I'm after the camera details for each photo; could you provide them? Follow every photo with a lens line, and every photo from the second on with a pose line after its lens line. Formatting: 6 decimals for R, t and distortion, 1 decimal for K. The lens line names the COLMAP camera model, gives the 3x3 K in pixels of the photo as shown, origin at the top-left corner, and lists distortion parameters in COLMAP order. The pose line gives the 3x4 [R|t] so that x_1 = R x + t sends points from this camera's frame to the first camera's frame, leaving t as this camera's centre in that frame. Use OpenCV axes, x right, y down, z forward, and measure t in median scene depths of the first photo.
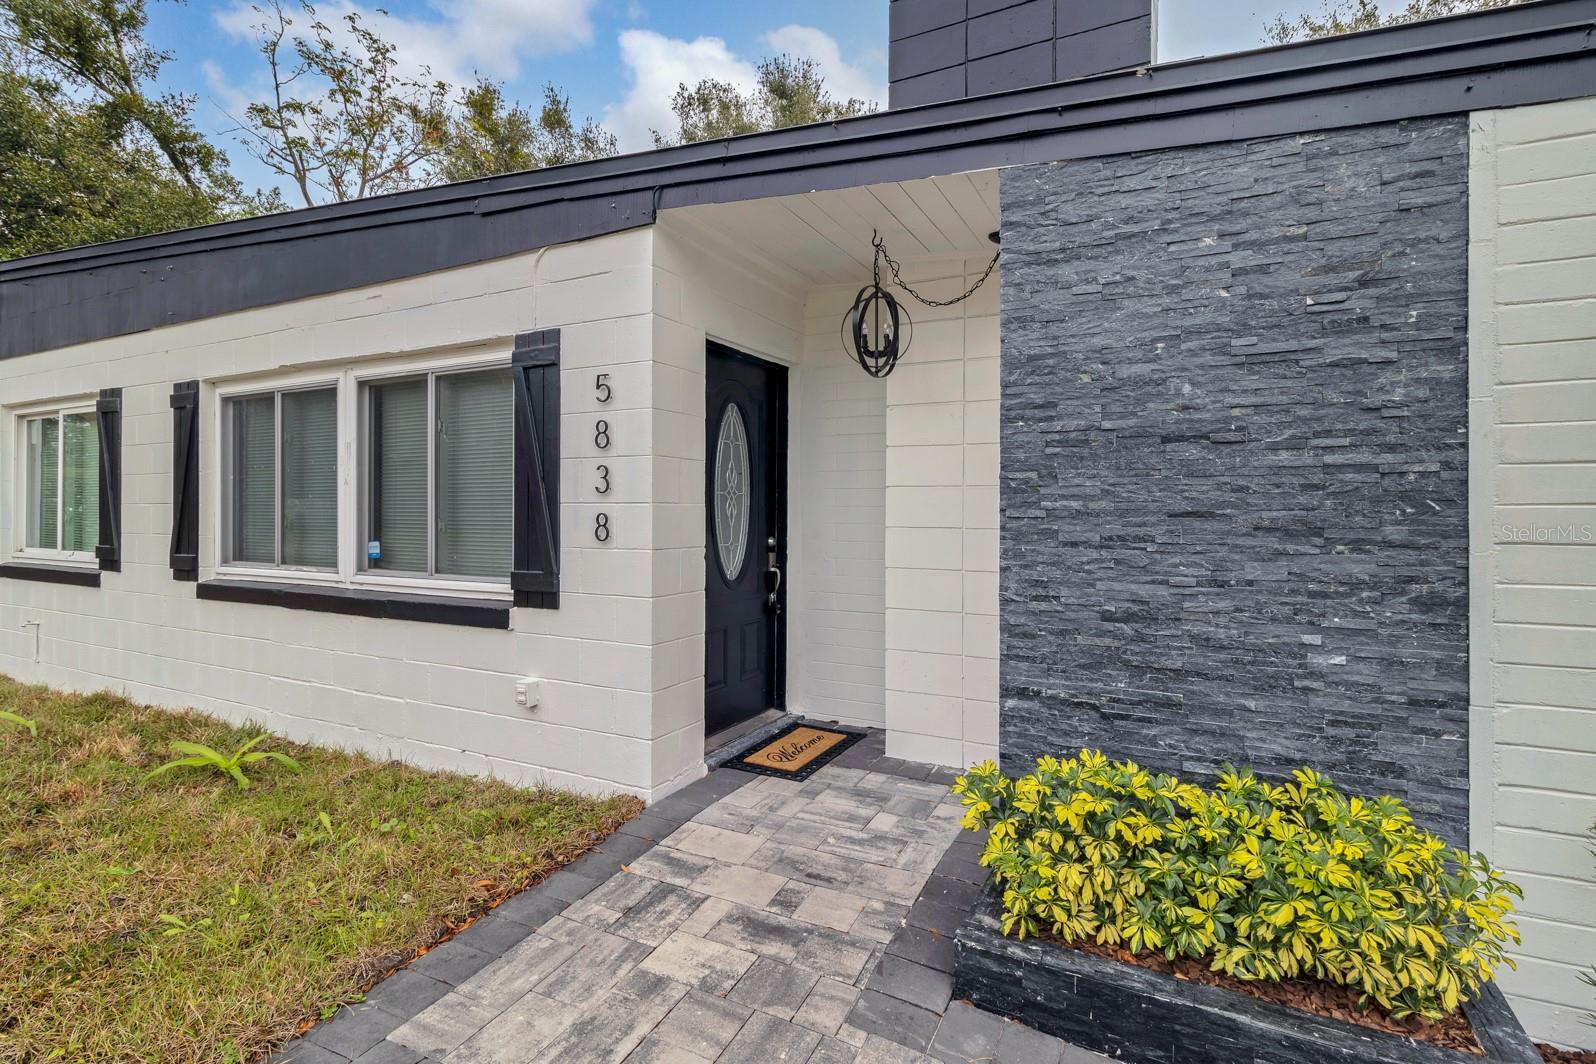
lens RADIAL K [[750.6, 0, 805.8], [0, 750.6, 516.7], [0, 0, 1]] dist [-0.000310, 0.002426]
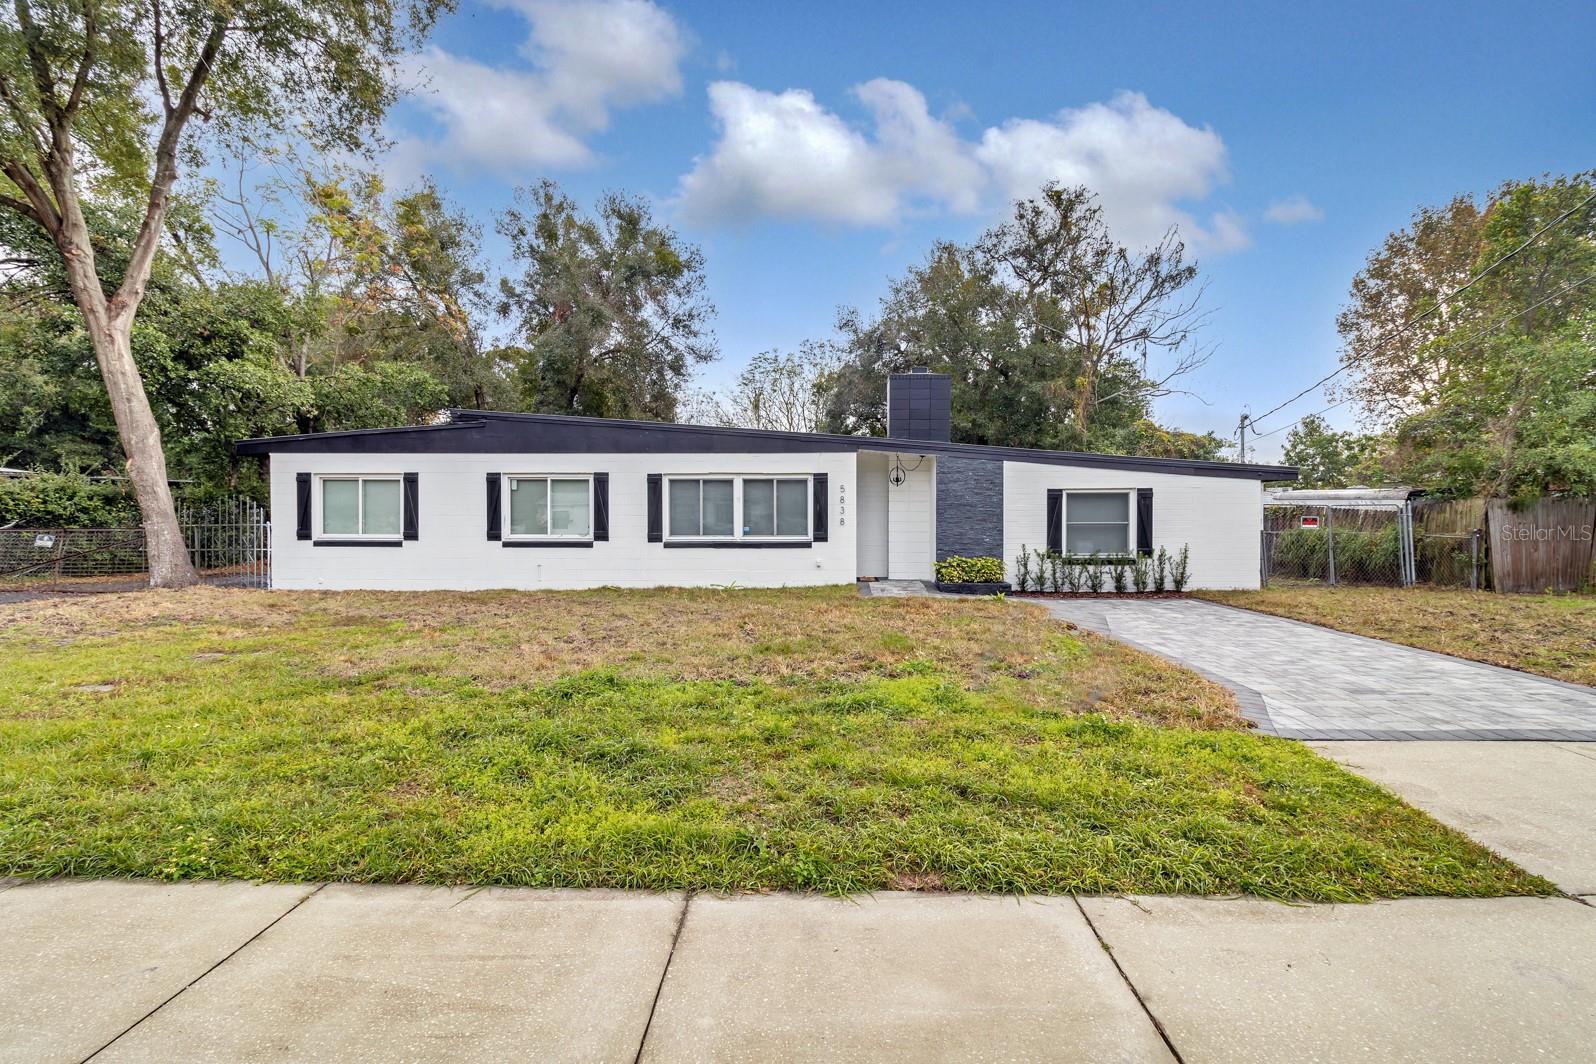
lens RADIAL K [[750.6, 0, 791.1], [0, 750.6, 529.6], [0, 0, 1]] dist [-0.000310, 0.002426]
pose [[0.905903, -0.007450, 0.423420, -2.134310], [0.006793, 0.999972, 0.003062, 0.041681], [-0.423431, 0.000103, 0.905928, -2.481684]]
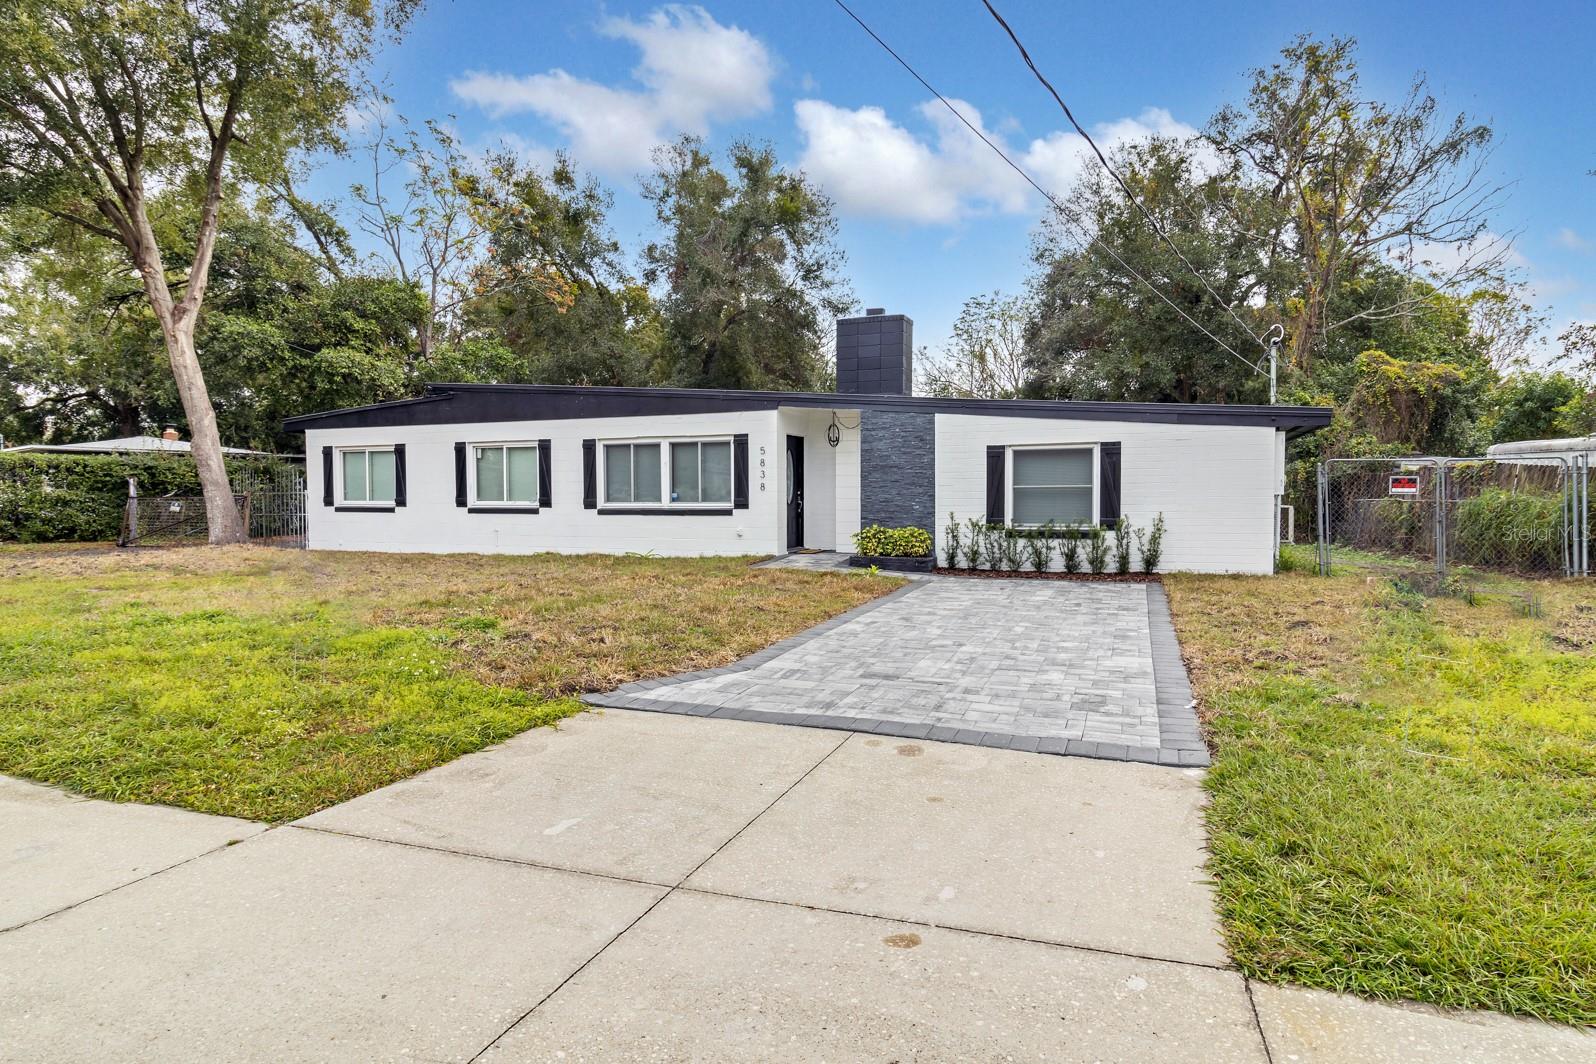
lens RADIAL K [[851.9, 0, 803.9], [0, 851.9, 524.4], [0, 0, 1]] dist [0.007877, -0.002006]
pose [[0.996390, -0.008199, 0.084498, -0.397331], [0.006223, 0.999702, 0.023615, 0.097486], [-0.084666, -0.023004, 0.996144, -3.099215]]
